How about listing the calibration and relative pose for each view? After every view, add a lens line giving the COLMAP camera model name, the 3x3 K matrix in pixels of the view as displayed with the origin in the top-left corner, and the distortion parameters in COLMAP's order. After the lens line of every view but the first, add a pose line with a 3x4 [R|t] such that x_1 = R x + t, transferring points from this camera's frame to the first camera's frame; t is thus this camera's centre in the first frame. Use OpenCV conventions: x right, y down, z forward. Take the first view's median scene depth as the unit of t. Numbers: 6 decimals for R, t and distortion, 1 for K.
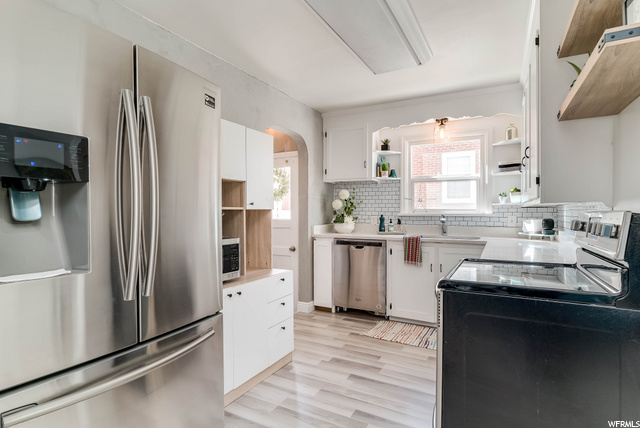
lens RADIAL K [[331.6, 0, 315.4], [0, 331.6, 215.5], [0, 0, 1]] dist [-0.003164, 0.000461]
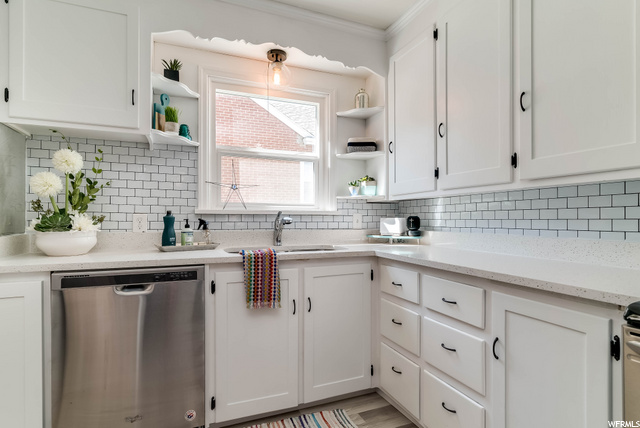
lens RADIAL K [[333.1, 0, 316.8], [0, 333.1, 219.7], [0, 0, 1]] dist [-0.005137, -0.000333]
pose [[0.627390, -0.003753, 0.778696, -0.045321], [0.009793, 0.999947, -0.003071, 0.015001], [-0.778643, 0.009552, 0.627394, 0.558401]]
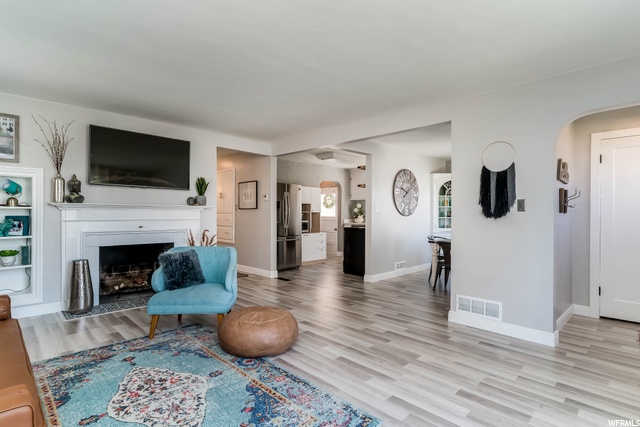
lens RADIAL K [[324.1, 0, 316.4], [0, 324.1, 214.3], [0, 0, 1]] dist [-0.004323, -0.000366]
pose [[0.958987, 0.004813, -0.283411, 0.482432], [-0.006745, 0.999960, -0.005841, 0.009579], [0.283371, 0.007513, 0.958981, -1.313317]]
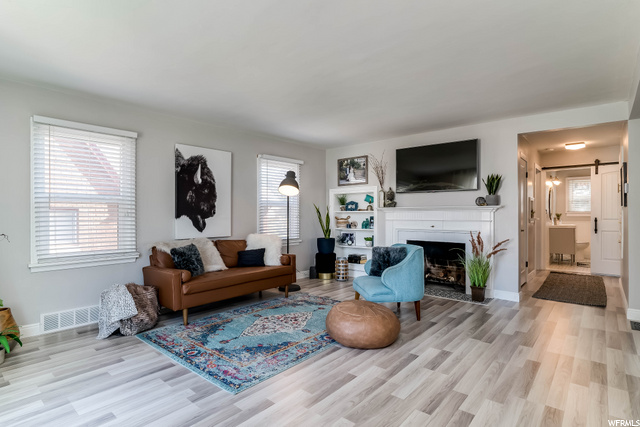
lens RADIAL K [[330.6, 0, 320.0], [0, 330.6, 213.5], [0, 0, 1]] dist [-0.002641, 0.000004]
pose [[-0.200499, -0.003499, -0.979688, 0.968483], [-0.007440, 0.999970, -0.002049, 0.005870], [0.979666, 0.006878, -0.200519, -0.563044]]
